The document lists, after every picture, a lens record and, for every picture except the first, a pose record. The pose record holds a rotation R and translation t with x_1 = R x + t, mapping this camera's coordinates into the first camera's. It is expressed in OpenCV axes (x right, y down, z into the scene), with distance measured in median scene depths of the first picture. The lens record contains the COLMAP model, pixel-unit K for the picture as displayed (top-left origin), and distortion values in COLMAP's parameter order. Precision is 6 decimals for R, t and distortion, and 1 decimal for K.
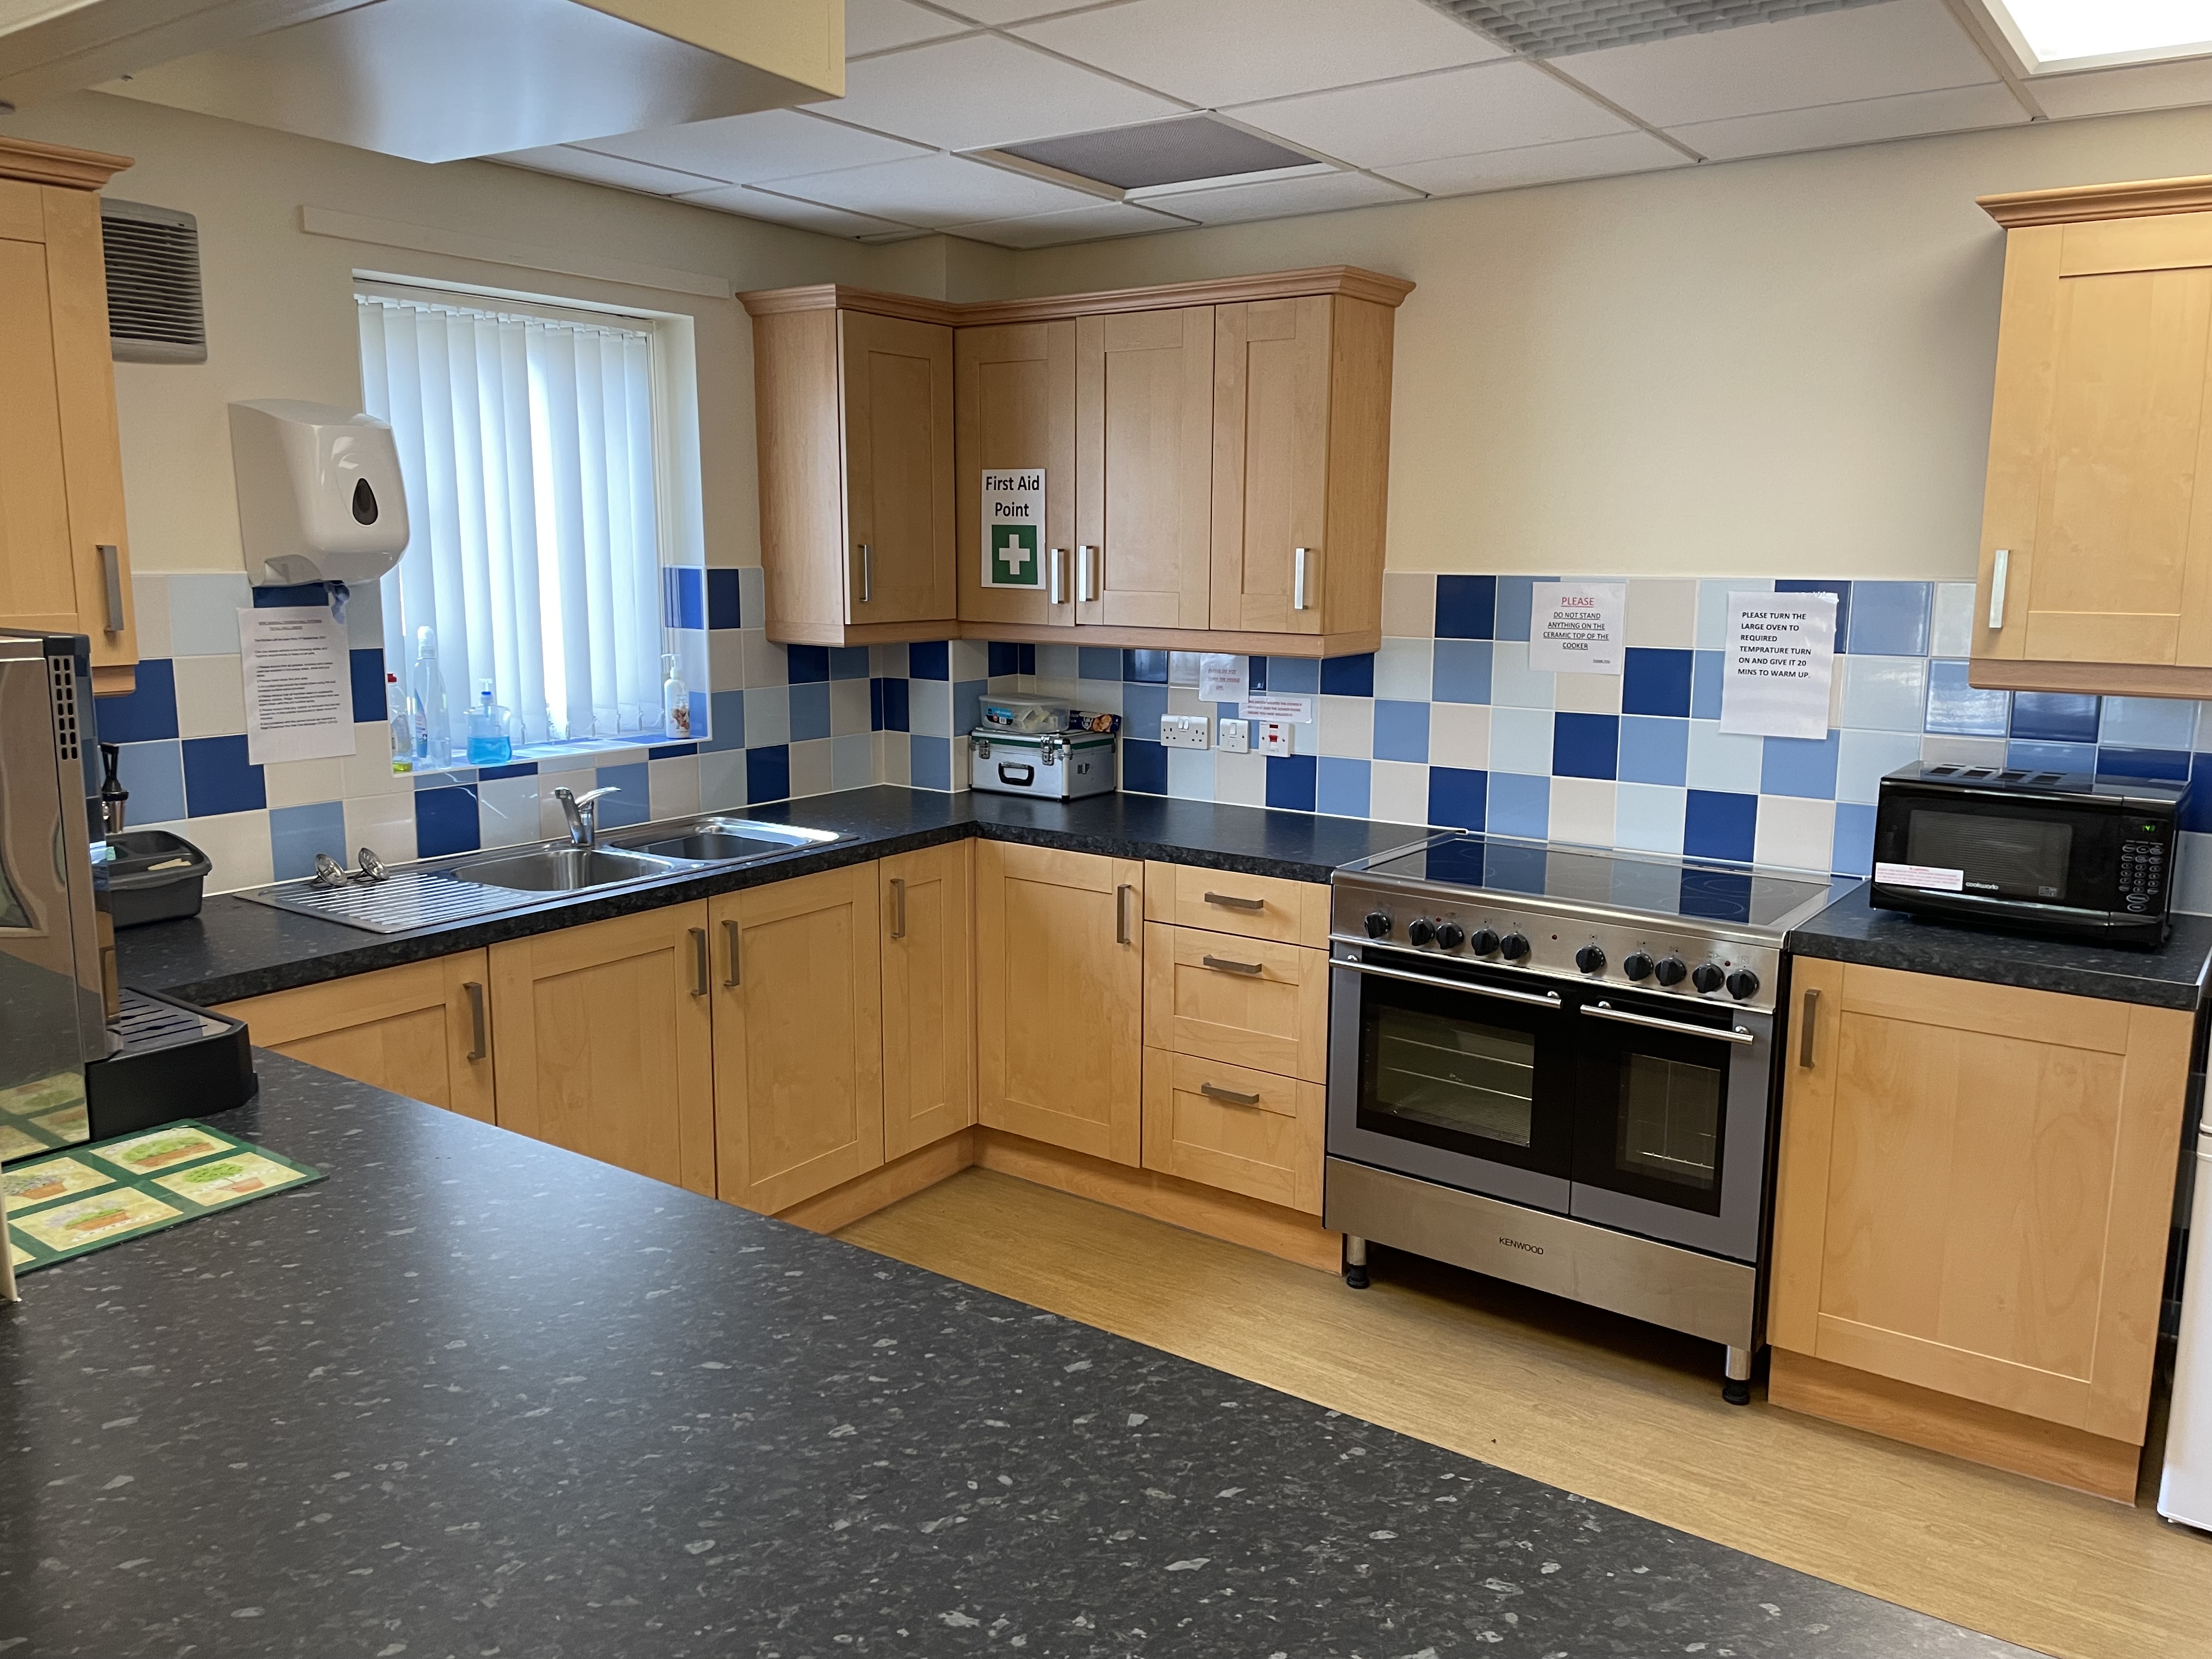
lens RADIAL K [[1667.9, 0, 1106.3], [0, 1667.9, 813.2], [0, 0, 1]] dist [0.105976, -0.127935]
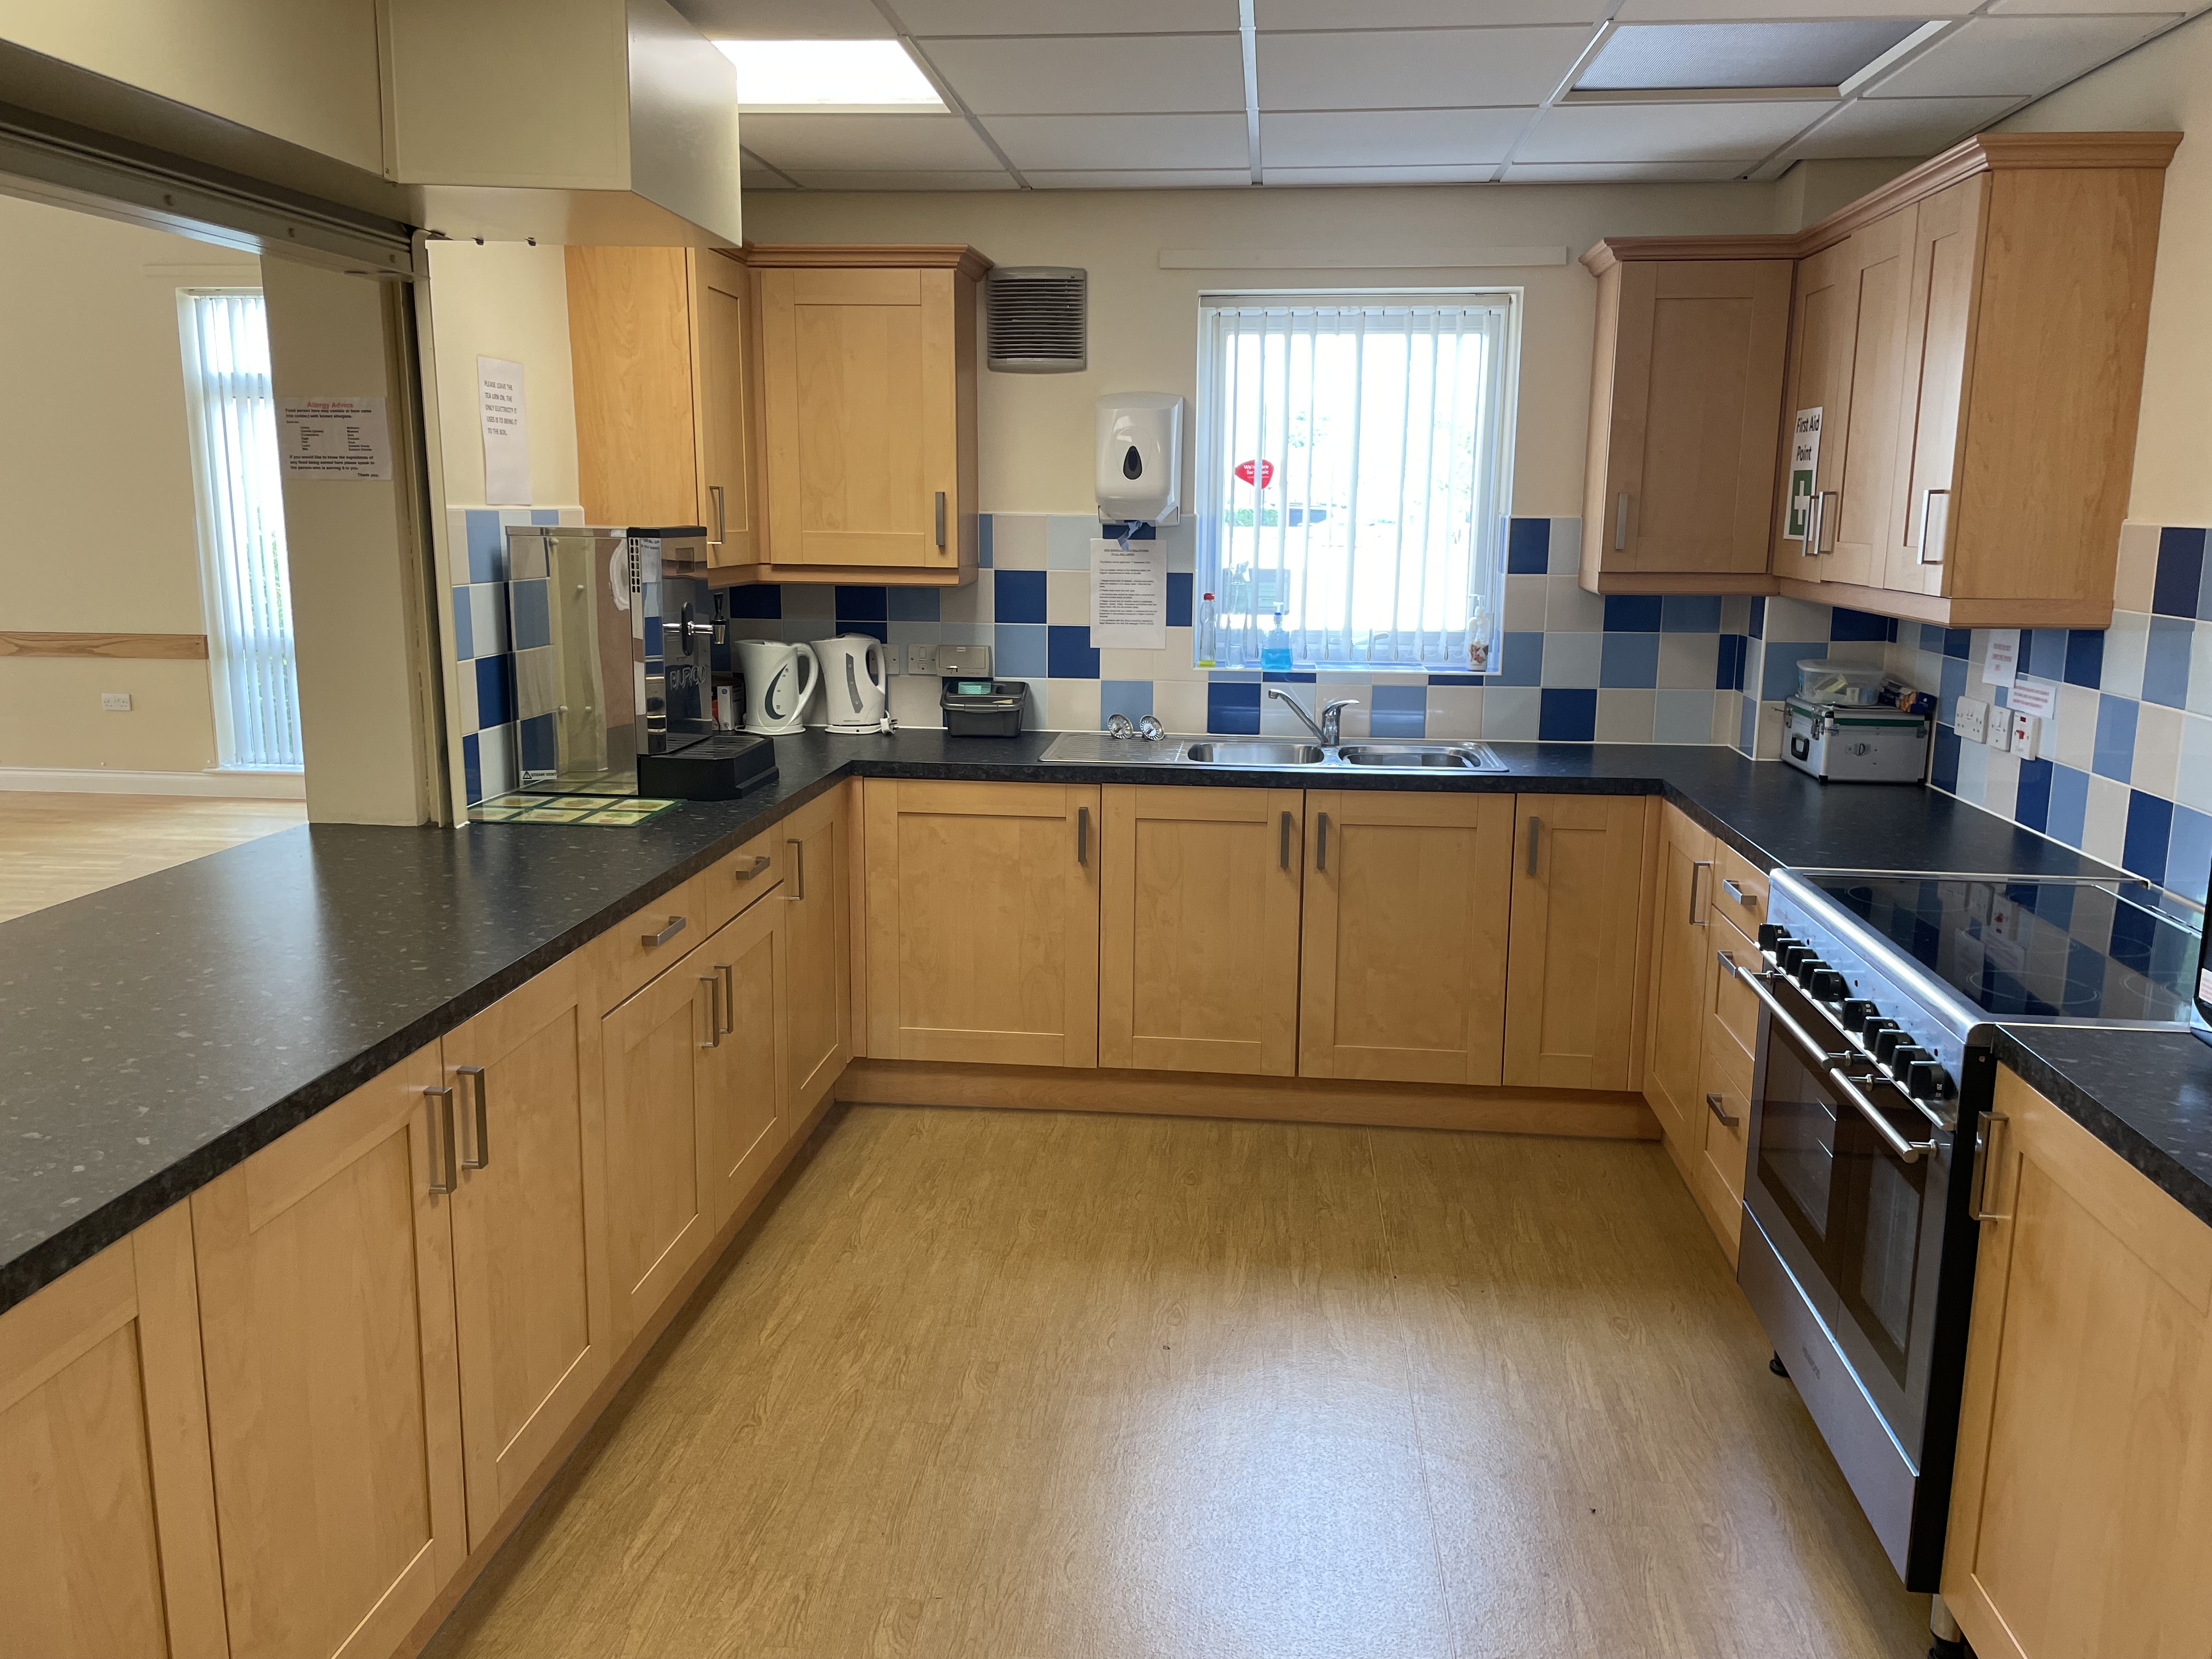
lens RADIAL K [[1667.9, 0, 1106.3], [0, 1667.9, 813.2], [0, 0, 1]] dist [0.105976, -0.127935]
pose [[0.493237, 0.158076, -0.855412, 0.652681], [-0.147953, 0.984268, 0.096577, -0.024924], [0.857221, 0.078925, 0.508865, 0.253182]]
